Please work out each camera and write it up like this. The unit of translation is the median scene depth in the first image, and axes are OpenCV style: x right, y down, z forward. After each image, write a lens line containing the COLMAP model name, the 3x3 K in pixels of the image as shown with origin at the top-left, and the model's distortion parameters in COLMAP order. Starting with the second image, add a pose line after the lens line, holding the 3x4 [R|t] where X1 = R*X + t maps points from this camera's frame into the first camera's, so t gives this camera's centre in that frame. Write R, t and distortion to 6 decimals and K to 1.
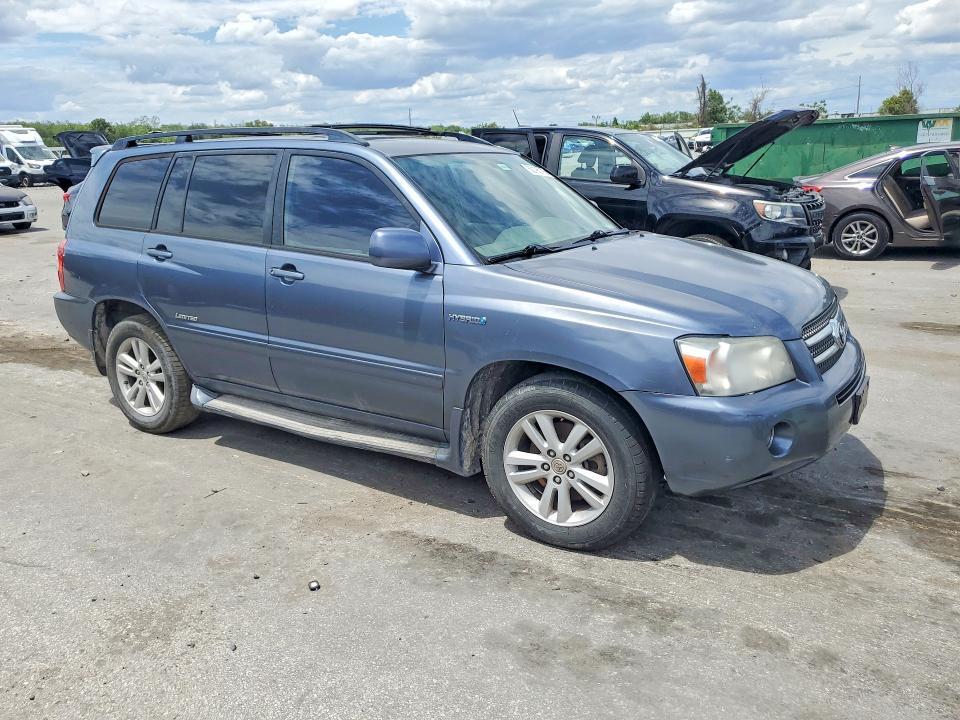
lens RADIAL K [[759.9, 0, 477.4], [0, 759.9, 363.4], [0, 0, 1]] dist [0.016481, -0.018863]
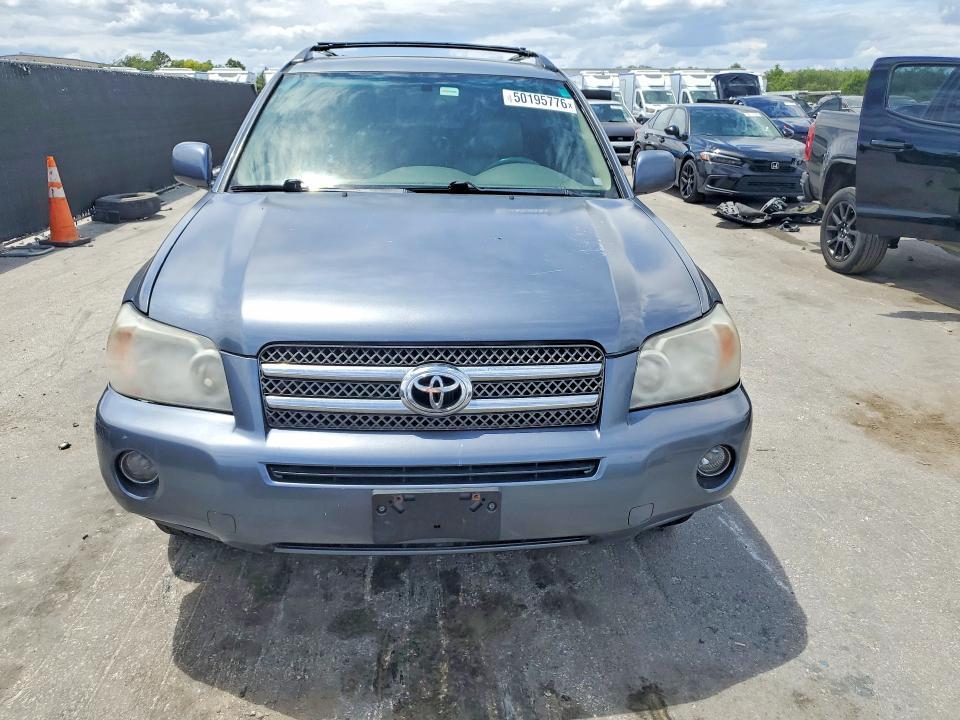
lens RADIAL K [[759.9, 0, 485.6], [0, 759.9, 356.8], [0, 0, 1]] dist [0.016481, -0.018863]
pose [[0.599541, 0.271600, -0.752851, 0.199948], [-0.230251, 0.959423, 0.162760, -0.036260], [0.766508, 0.075763, 0.637750, 0.143164]]
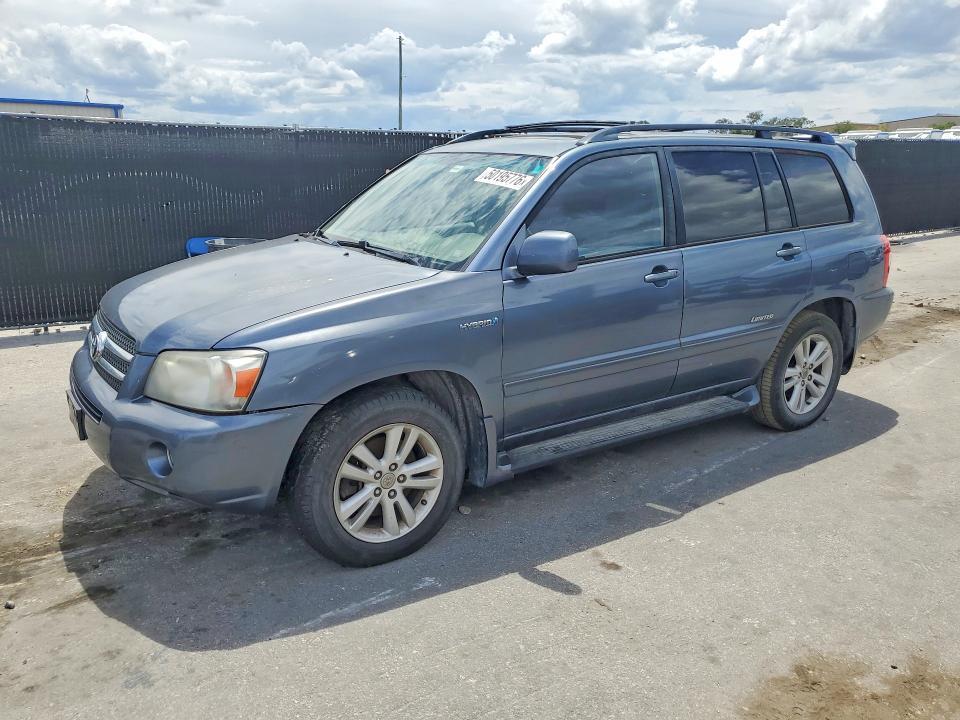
lens RADIAL K [[759.9, 0, 480.4], [0, 759.9, 356.2], [0, 0, 1]] dist [0.016481, -0.018863]
pose [[-0.395559, 0.250477, -0.883626, 0.249107], [-0.246795, 0.897721, 0.364951, -0.110219], [0.884661, 0.362434, -0.293285, 0.373784]]
